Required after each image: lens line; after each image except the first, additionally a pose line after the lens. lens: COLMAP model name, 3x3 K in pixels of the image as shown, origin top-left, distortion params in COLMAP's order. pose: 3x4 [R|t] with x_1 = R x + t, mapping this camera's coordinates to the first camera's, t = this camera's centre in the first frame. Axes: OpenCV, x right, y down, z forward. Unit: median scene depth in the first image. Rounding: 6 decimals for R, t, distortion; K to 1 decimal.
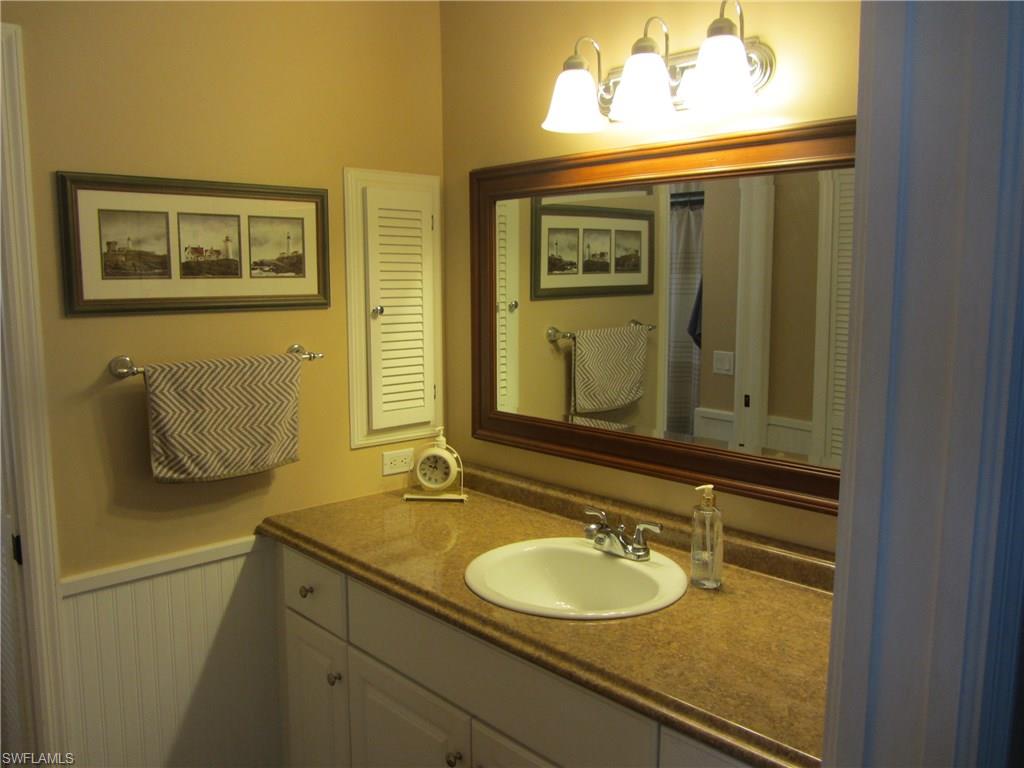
lens RADIAL K [[848.8, 0, 516.8], [0, 848.8, 383.1], [0, 0, 1]] dist [-0.035792, 0.014611]
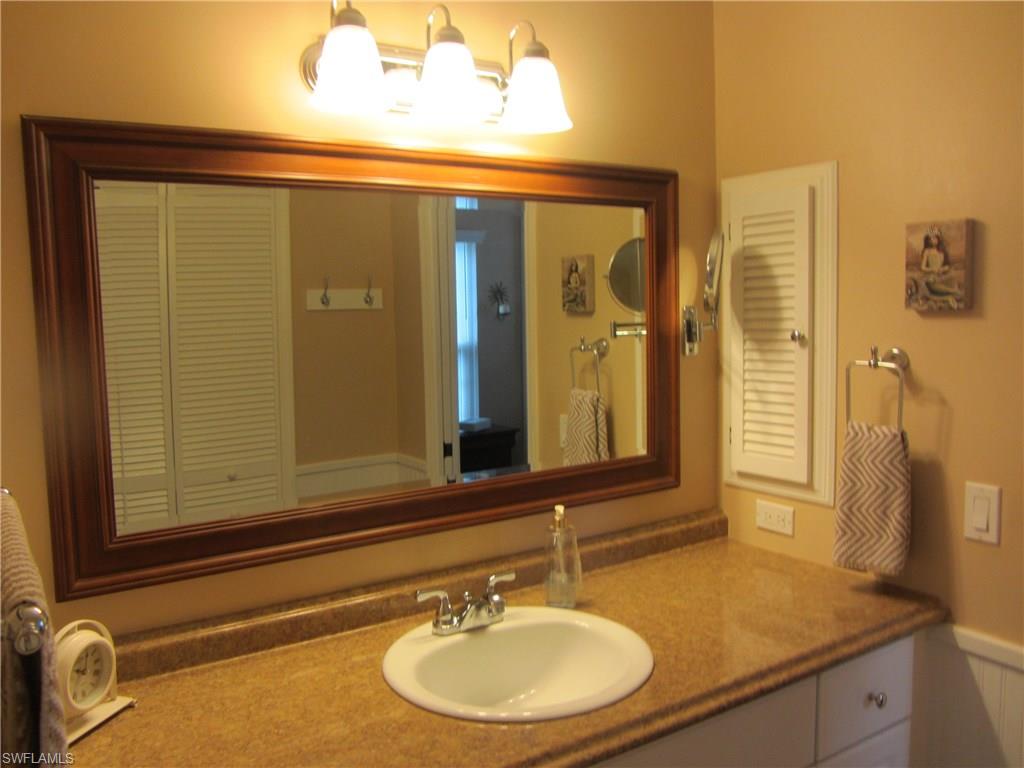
lens RADIAL K [[848.8, 0, 516.5], [0, 848.8, 376.2], [0, 0, 1]] dist [-0.035792, 0.014611]
pose [[0.180200, -0.086139, 0.979851, -0.665668], [0.153159, 0.986465, 0.058554, -0.084944], [-0.971633, 0.139521, 0.190954, 0.755856]]
